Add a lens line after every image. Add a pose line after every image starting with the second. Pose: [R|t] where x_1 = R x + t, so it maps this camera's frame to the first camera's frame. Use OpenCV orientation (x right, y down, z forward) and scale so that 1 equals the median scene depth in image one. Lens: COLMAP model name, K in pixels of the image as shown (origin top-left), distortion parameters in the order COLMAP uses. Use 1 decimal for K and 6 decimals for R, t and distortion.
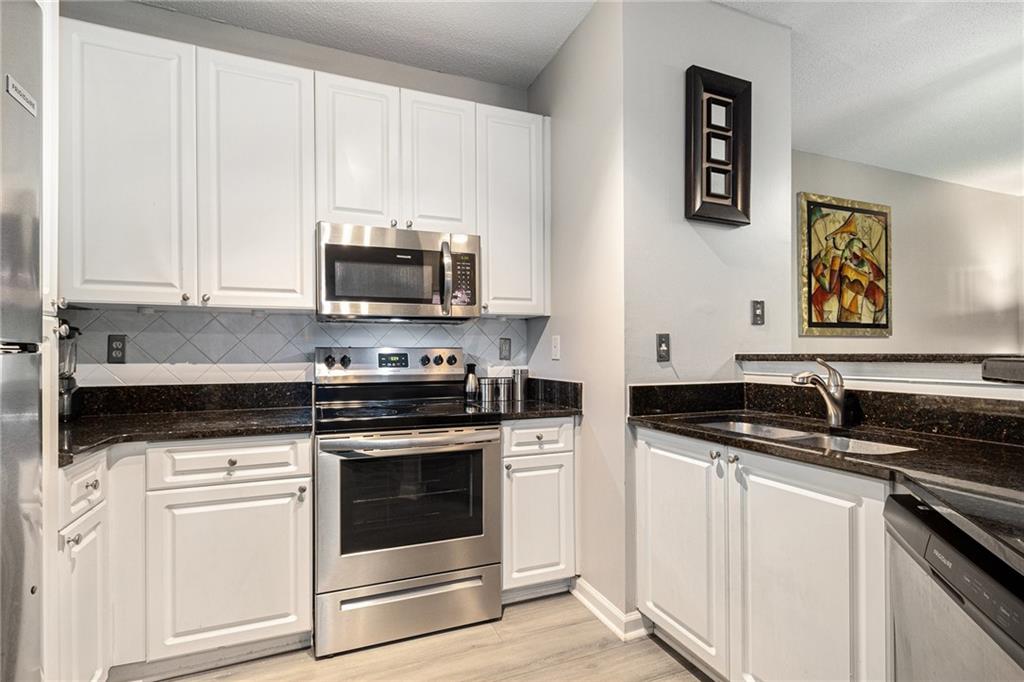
lens RADIAL K [[483.0, 0, 509.6], [0, 483.0, 347.2], [0, 0, 1]] dist [-0.000799, 0.000134]
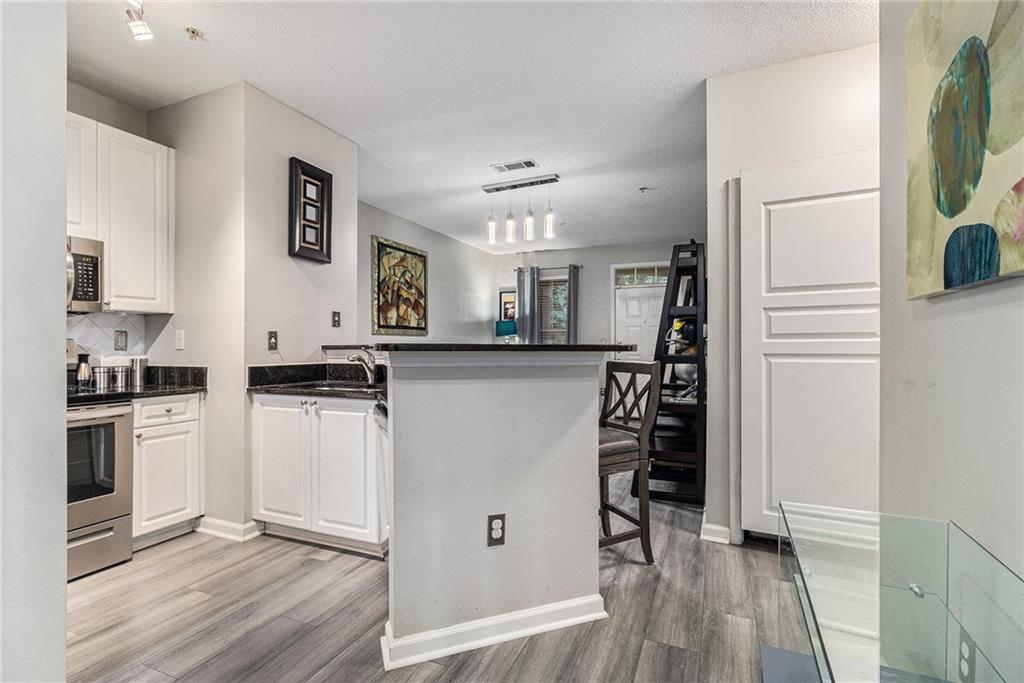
lens RADIAL K [[483.0, 0, 509.6], [0, 483.0, 347.7], [0, 0, 1]] dist [-0.000799, 0.000134]
pose [[0.721585, 0.000821, 0.692326, -0.160185], [-0.009585, 0.999915, 0.008805, 0.002128], [-0.692260, -0.012990, 0.721531, -0.501576]]
